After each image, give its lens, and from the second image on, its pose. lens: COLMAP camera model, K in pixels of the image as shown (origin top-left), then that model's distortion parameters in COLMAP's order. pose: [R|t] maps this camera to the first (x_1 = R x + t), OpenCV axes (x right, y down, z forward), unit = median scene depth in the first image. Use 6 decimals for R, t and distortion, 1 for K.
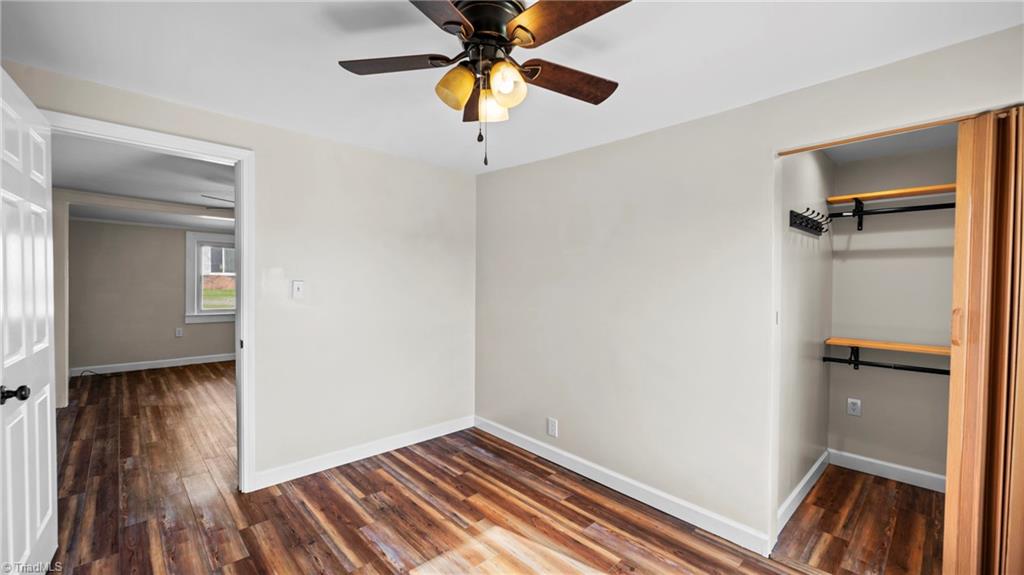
lens RADIAL K [[418.9, 0, 510.6], [0, 418.9, 291.2], [0, 0, 1]] dist [0.001196, 0.000379]
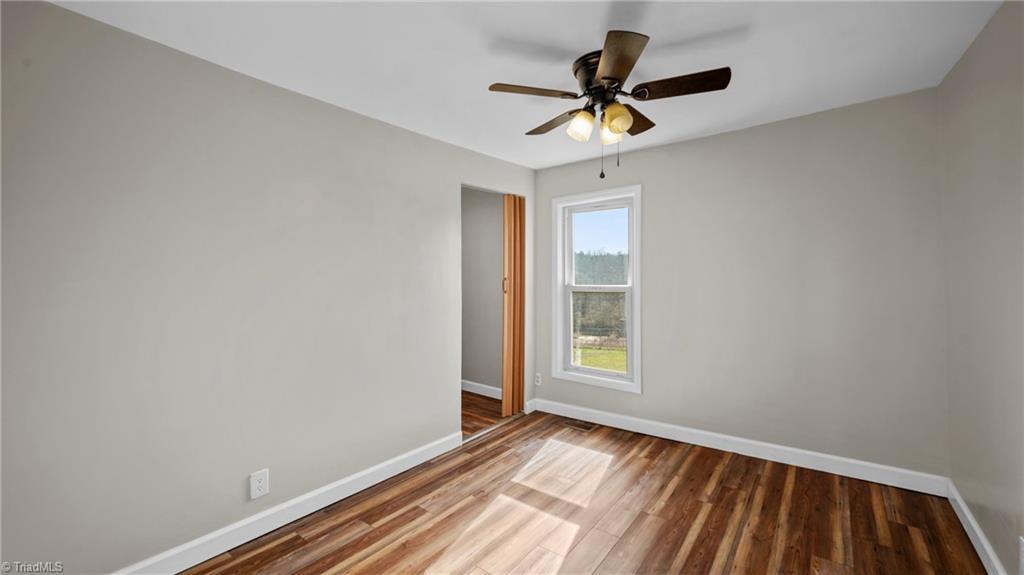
lens RADIAL K [[418.9, 0, 507.8], [0, 418.9, 277.7], [0, 0, 1]] dist [0.001196, 0.000379]
pose [[-0.168436, -0.021643, 0.985475, -0.800397], [0.019071, 0.999500, 0.025210, -0.018394], [-0.985528, 0.023041, -0.167939, 0.923499]]
